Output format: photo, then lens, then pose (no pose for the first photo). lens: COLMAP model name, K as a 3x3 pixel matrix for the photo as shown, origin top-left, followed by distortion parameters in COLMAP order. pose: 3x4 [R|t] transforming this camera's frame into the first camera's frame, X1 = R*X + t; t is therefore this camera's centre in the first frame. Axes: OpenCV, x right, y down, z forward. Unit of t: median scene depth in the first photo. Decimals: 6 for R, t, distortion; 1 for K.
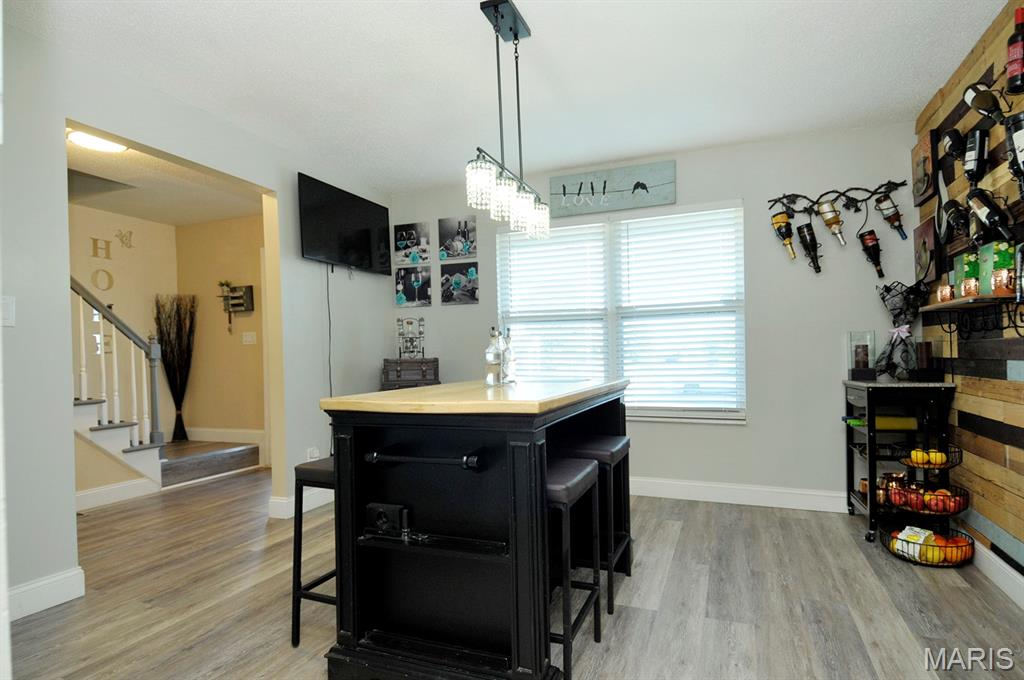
lens RADIAL K [[534.0, 0, 523.3], [0, 534.0, 362.7], [0, 0, 1]] dist [0.027710, -0.034918]
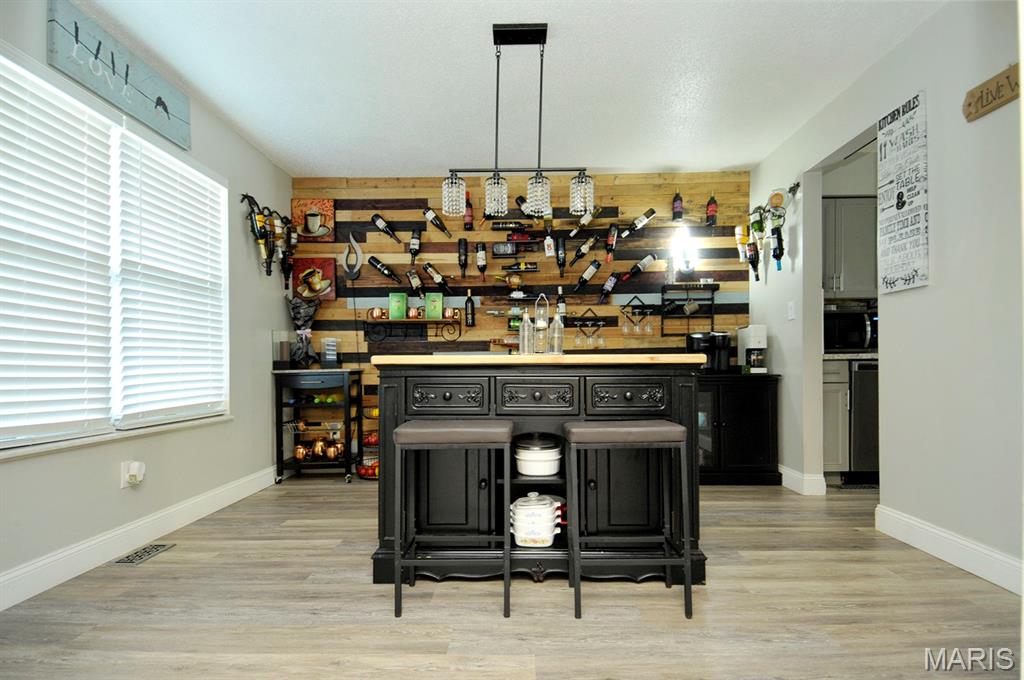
lens RADIAL K [[534.0, 0, 515.1], [0, 534.0, 365.1], [0, 0, 1]] dist [0.027710, -0.034918]
pose [[-0.346932, 0.014807, 0.937773, -0.390665], [0.024061, 0.999687, -0.006883, 0.023262], [-0.937582, 0.020176, -0.347179, 0.514997]]
